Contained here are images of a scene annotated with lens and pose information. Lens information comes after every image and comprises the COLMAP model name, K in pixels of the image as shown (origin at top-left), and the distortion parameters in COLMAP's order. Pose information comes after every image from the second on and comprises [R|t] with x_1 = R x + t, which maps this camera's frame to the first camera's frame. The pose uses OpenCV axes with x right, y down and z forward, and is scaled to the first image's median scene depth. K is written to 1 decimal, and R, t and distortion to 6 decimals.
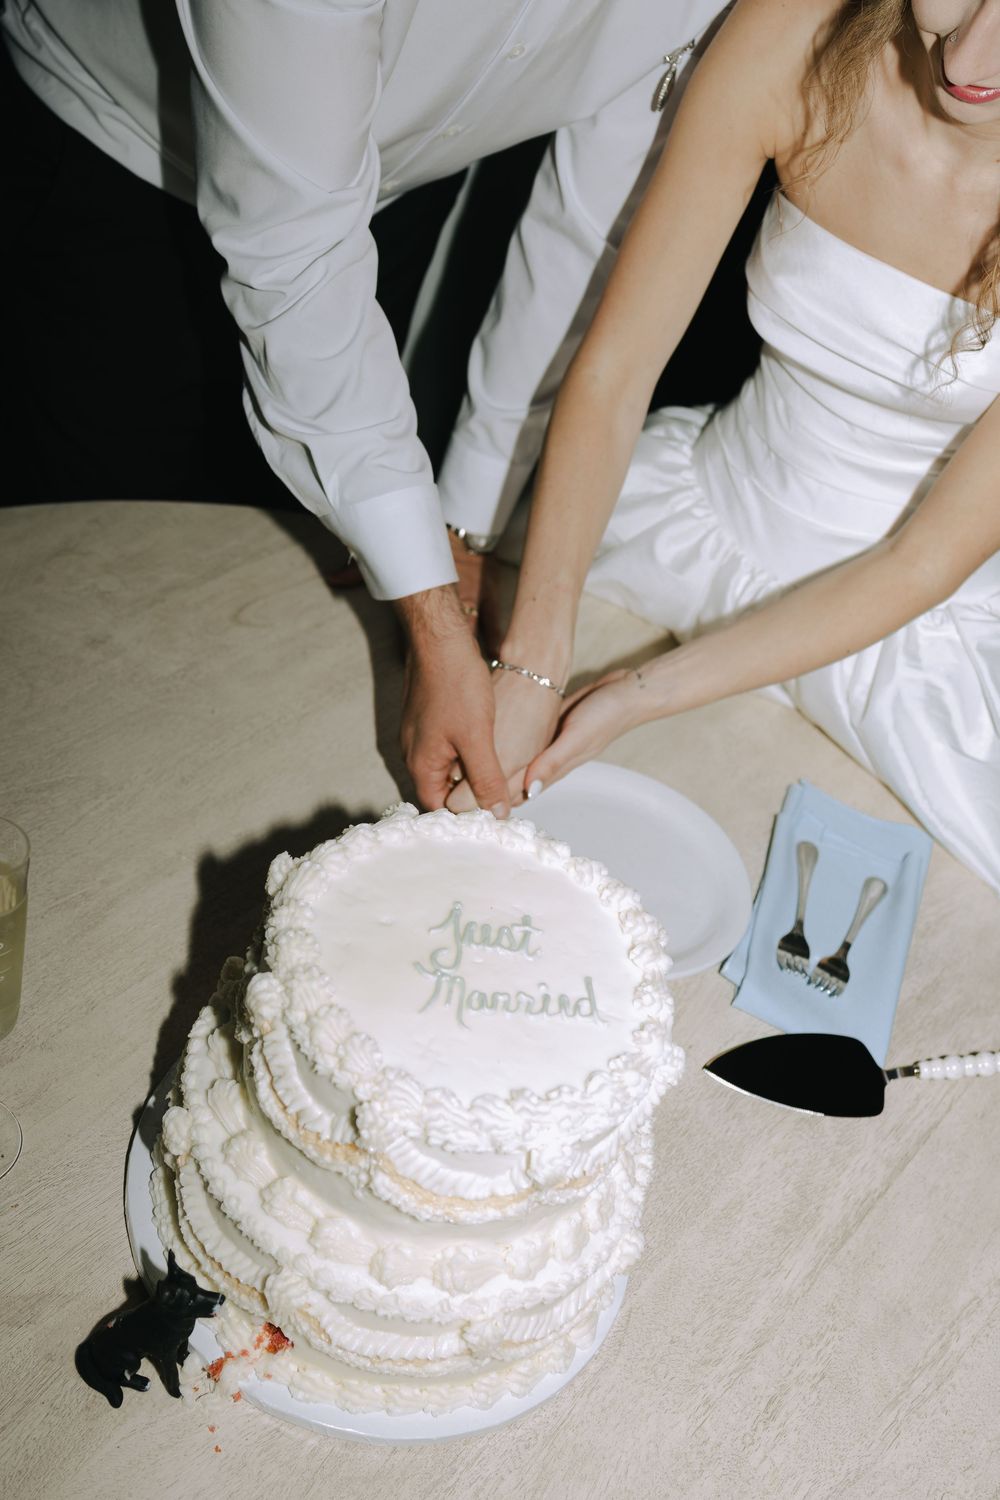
lens RADIAL K [[1684.7, 0, 502.5], [0, 1684.7, 751.3], [0, 0, 1]] dist [0.020922, 0.000000]
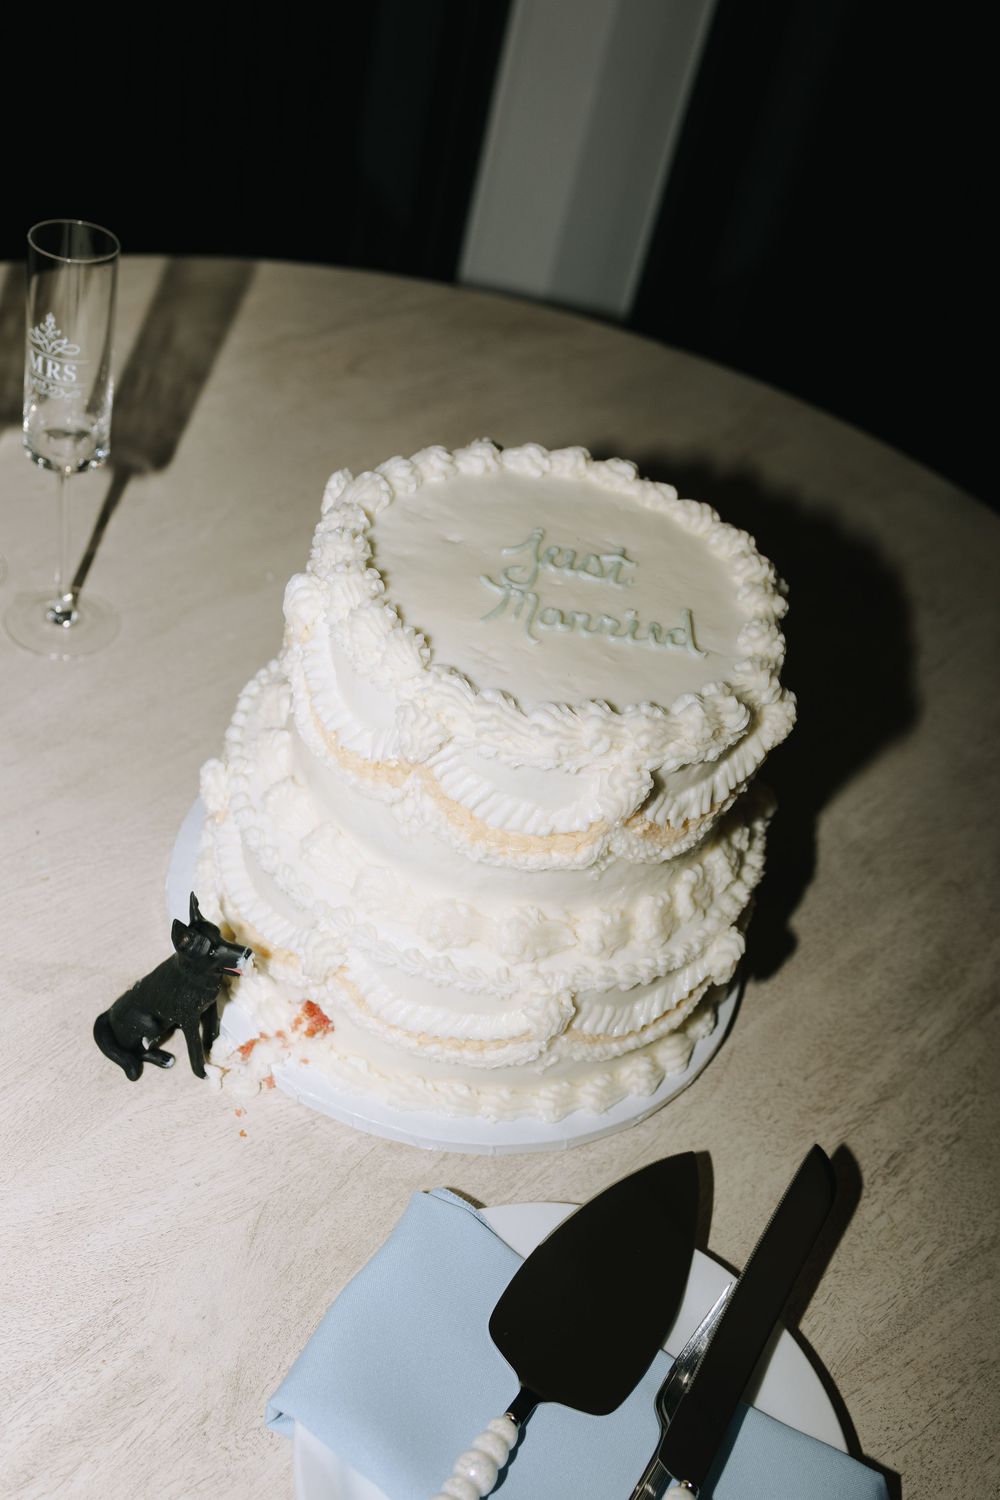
lens RADIAL K [[1684.7, 0, 498.3], [0, 1684.7, 748.4], [0, 0, 1]] dist [0.020922, 0.000000]
pose [[0.993037, 0.036911, -0.111874, 0.051127], [-0.036858, 0.999317, 0.002539, 0.194108], [0.111891, 0.001602, 0.993719, 0.136270]]
